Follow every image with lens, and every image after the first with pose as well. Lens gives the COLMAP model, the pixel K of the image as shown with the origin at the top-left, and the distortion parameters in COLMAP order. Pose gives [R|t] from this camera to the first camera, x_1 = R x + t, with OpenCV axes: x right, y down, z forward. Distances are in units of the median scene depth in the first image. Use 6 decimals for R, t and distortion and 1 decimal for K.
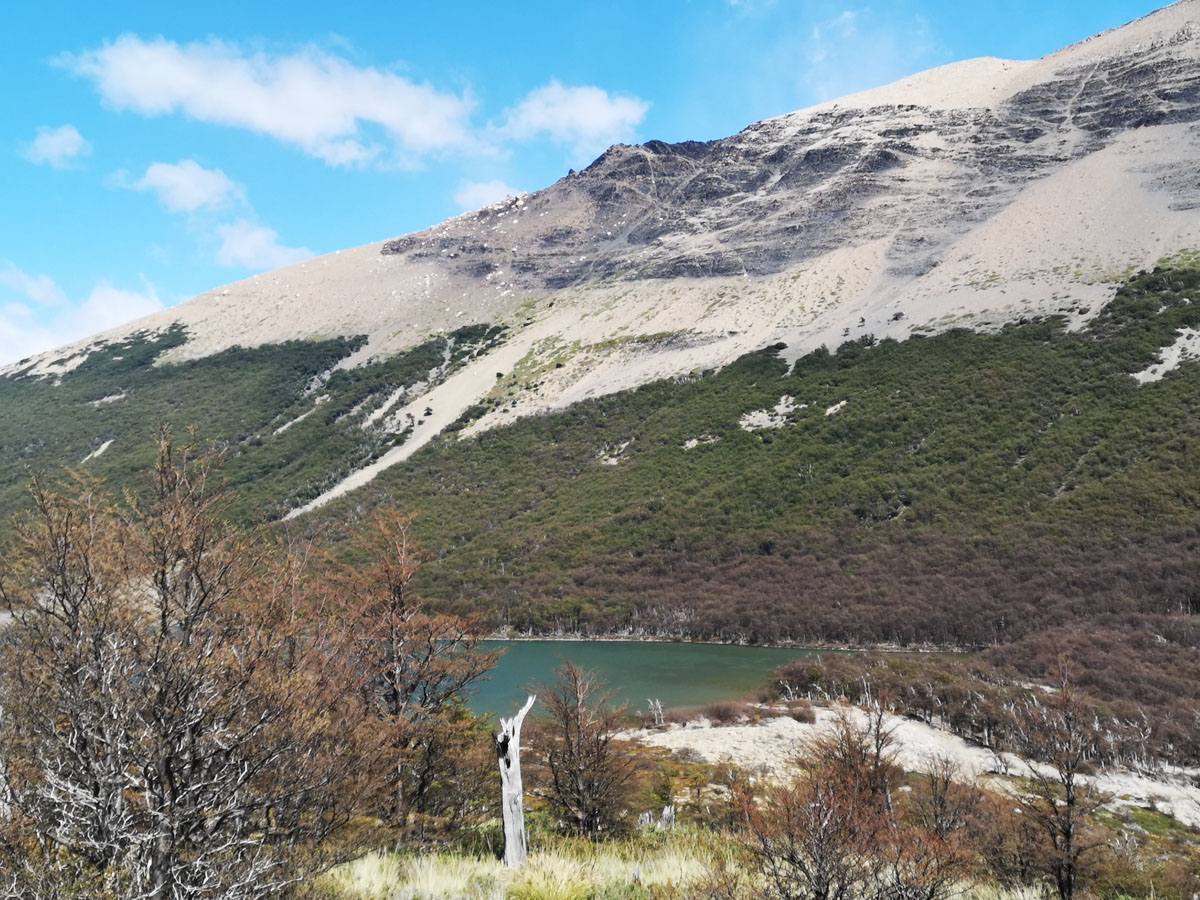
lens RADIAL K [[1543.3, 0, 600.6], [0, 1543.3, 434.9], [0, 0, 1]] dist [0.065382, 0.000000]
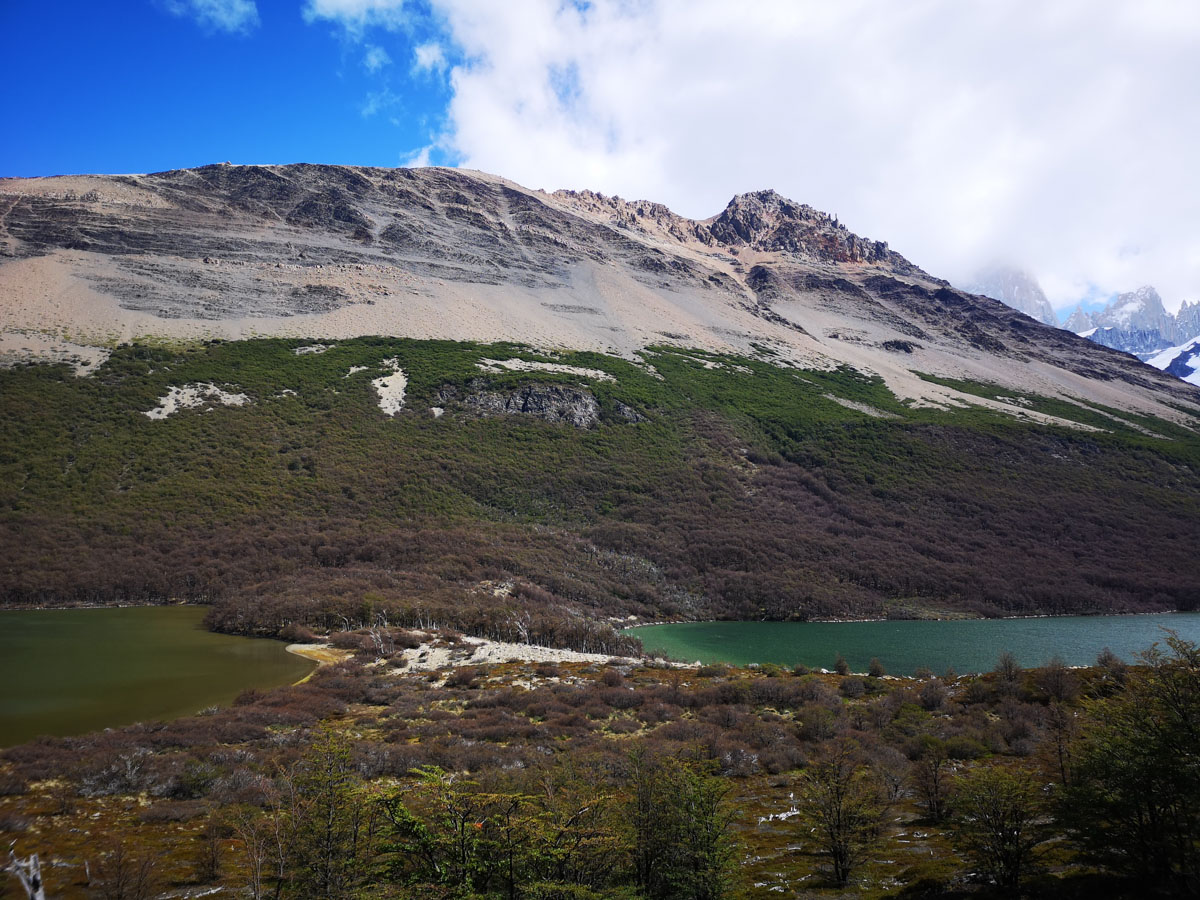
lens RADIAL K [[916.2, 0, 600.5], [0, 916.2, 443.0], [0, 0, 1]] dist [0.071896, -0.071717]
pose [[0.545884, 0.105930, 0.831137, -0.092662], [-0.066794, 0.994320, -0.082858, 0.022090], [-0.835194, -0.010284, 0.549860, 0.133527]]
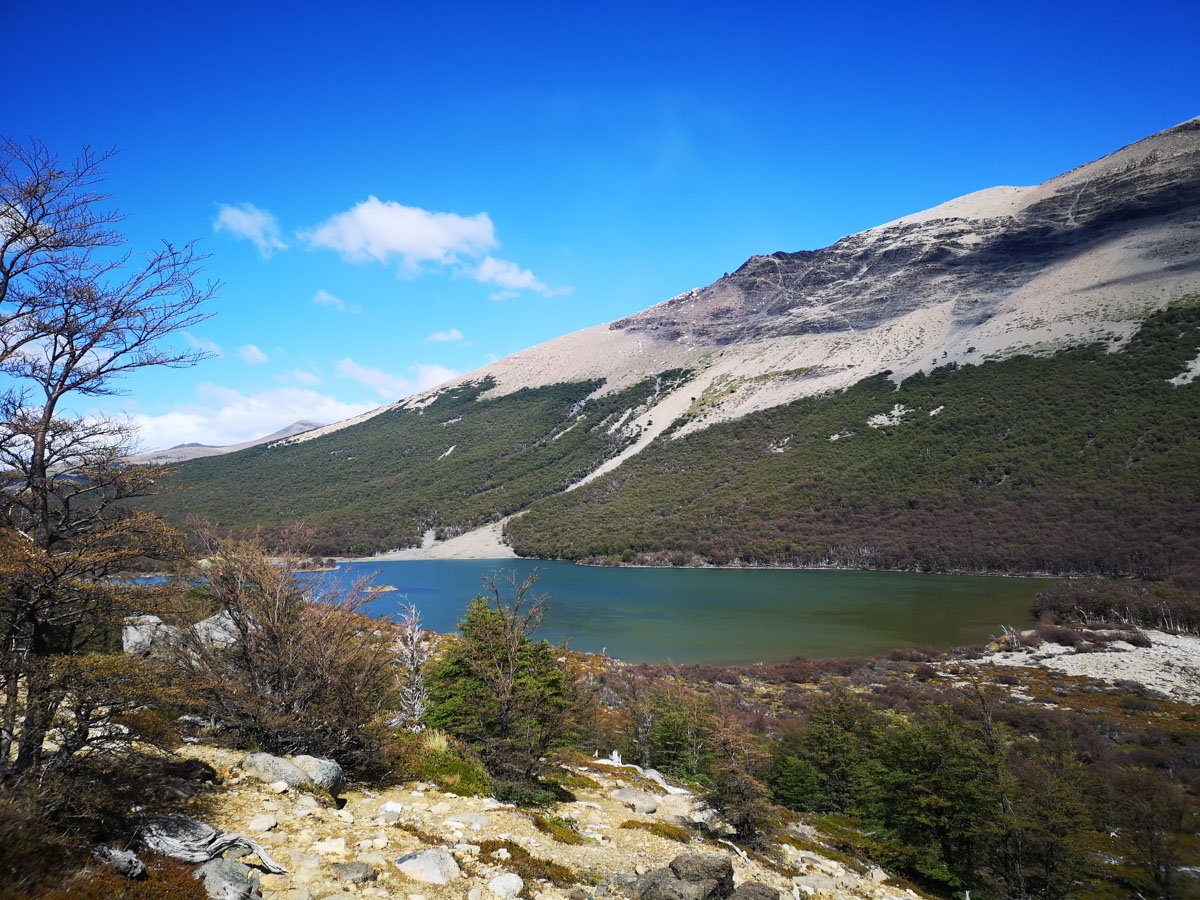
lens RADIAL K [[916.2, 0, 599.7], [0, 916.2, 440.1], [0, 0, 1]] dist [0.071896, -0.071717]
pose [[0.990821, -0.019291, -0.133796, -0.039966], [0.018696, 0.999809, -0.005703, 0.007738], [0.133880, 0.003149, 0.990993, 0.067042]]
